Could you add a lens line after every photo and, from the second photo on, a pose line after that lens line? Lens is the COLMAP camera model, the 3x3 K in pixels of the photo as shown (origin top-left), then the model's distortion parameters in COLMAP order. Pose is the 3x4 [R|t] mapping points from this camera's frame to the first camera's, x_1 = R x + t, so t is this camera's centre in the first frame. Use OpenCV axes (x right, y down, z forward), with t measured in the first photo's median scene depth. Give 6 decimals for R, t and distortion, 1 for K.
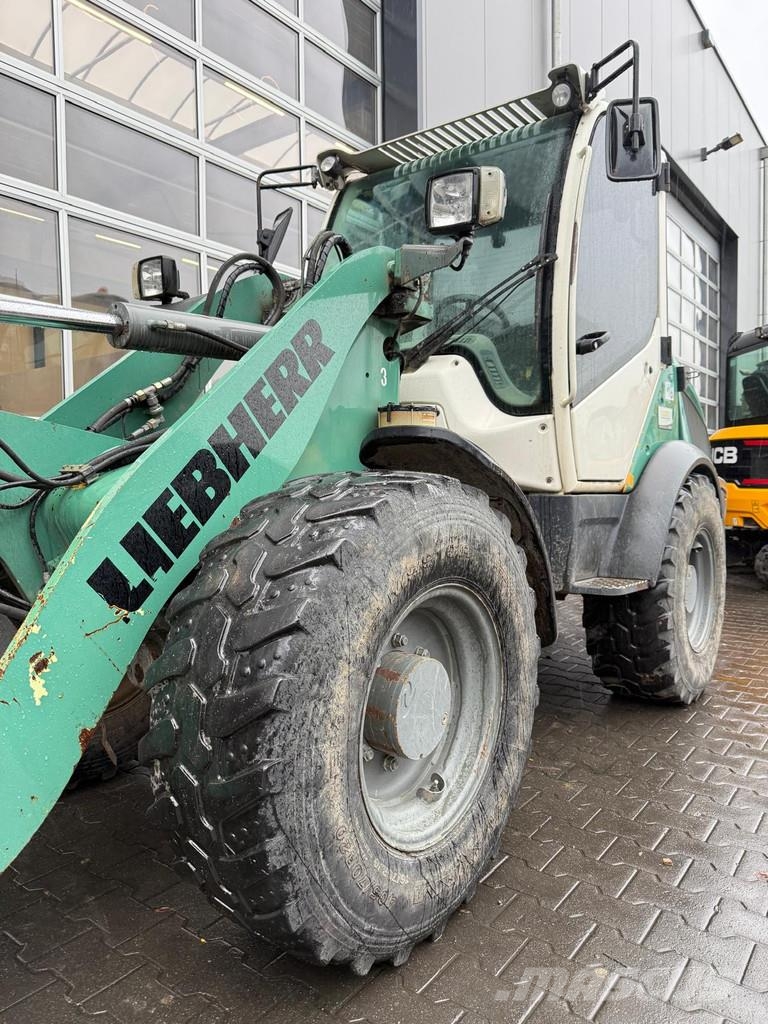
lens RADIAL K [[708.7, 0, 382.9], [0, 708.7, 513.0], [0, 0, 1]] dist [0.088735, -0.136239]
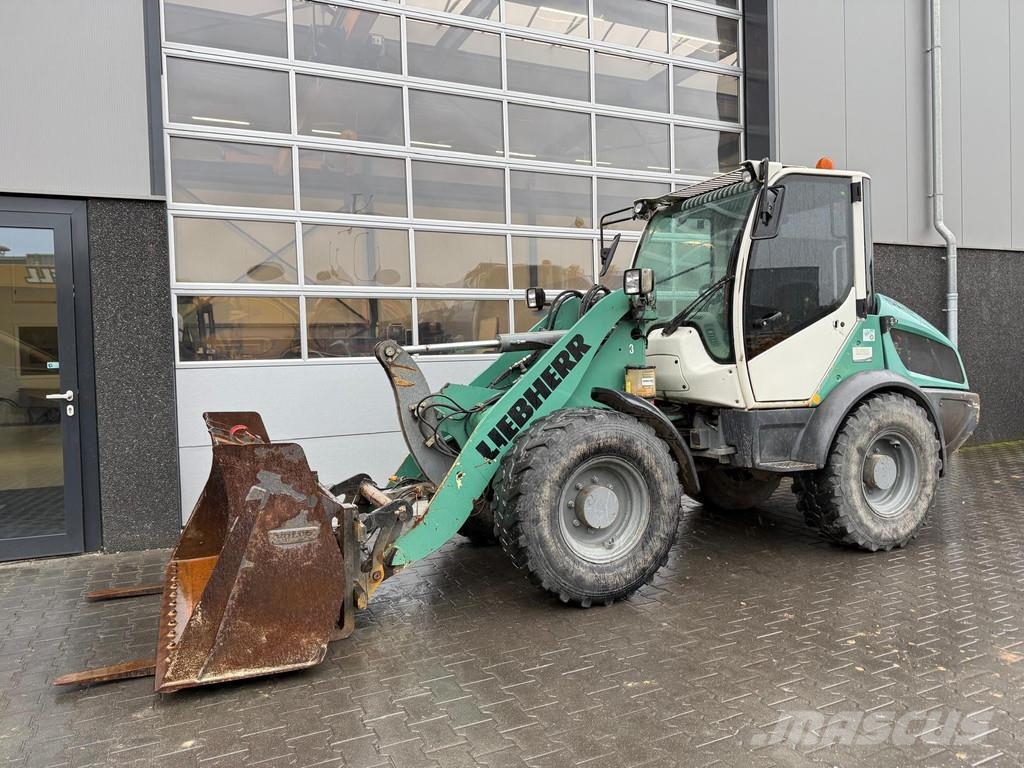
lens RADIAL K [[708.7, 0, 510.7], [0, 708.7, 374.1], [0, 0, 1]] dist [0.088735, -0.136239]
pose [[0.877662, -0.005526, -0.479247, 0.857043], [-0.001269, 0.999903, -0.013853, -0.130022], [0.479278, 0.012766, 0.877571, -1.143165]]
